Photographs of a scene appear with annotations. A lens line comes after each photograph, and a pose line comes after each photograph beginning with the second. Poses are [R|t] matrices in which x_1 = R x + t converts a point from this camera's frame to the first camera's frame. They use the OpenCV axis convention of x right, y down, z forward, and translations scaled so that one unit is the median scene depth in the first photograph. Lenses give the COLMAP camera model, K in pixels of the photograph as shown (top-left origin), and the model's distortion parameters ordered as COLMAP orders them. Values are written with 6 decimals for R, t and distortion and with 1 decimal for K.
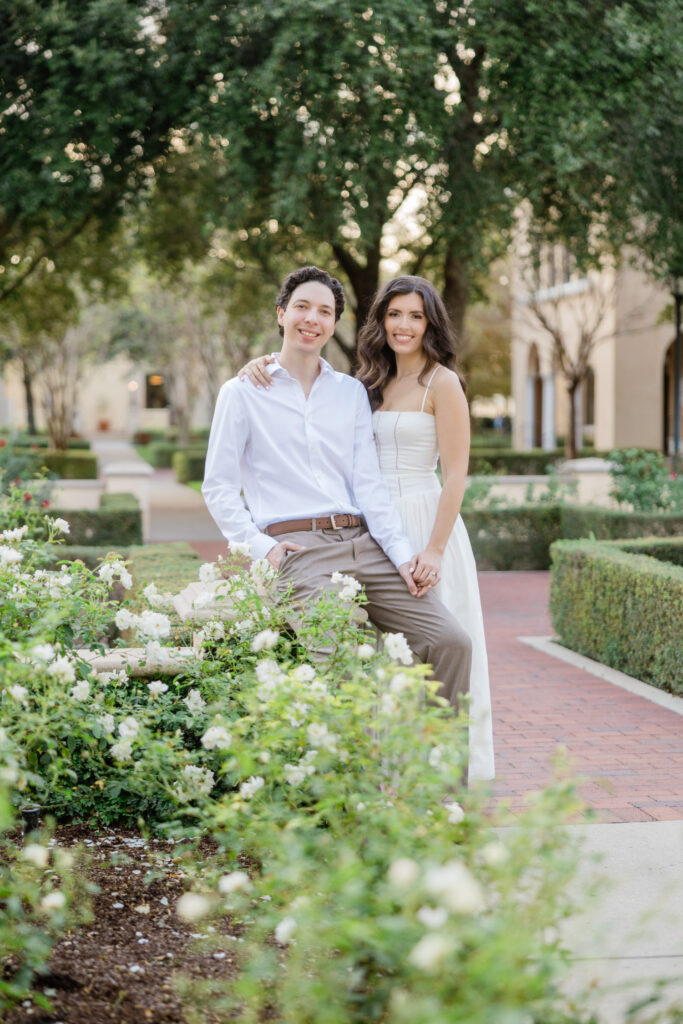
lens RADIAL K [[811.8, 0, 341.5], [0, 811.8, 512.0], [0, 0, 1]] dist [-0.010791, -0.001756]
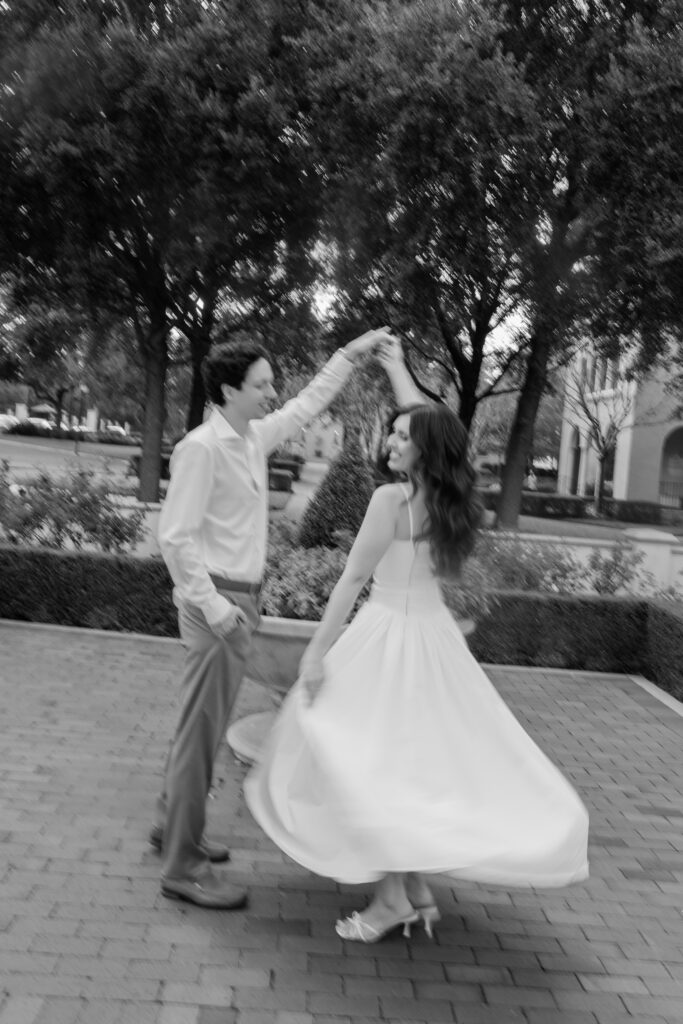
lens RADIAL K [[811.8, 0, 341.5], [0, 811.8, 512.0], [0, 0, 1]] dist [-0.010791, -0.001756]
pose [[0.991421, 0.098283, -0.086167, -0.035421], [-0.103723, 0.992728, -0.061102, 0.054191], [0.079535, 0.069515, 0.994405, -0.320626]]
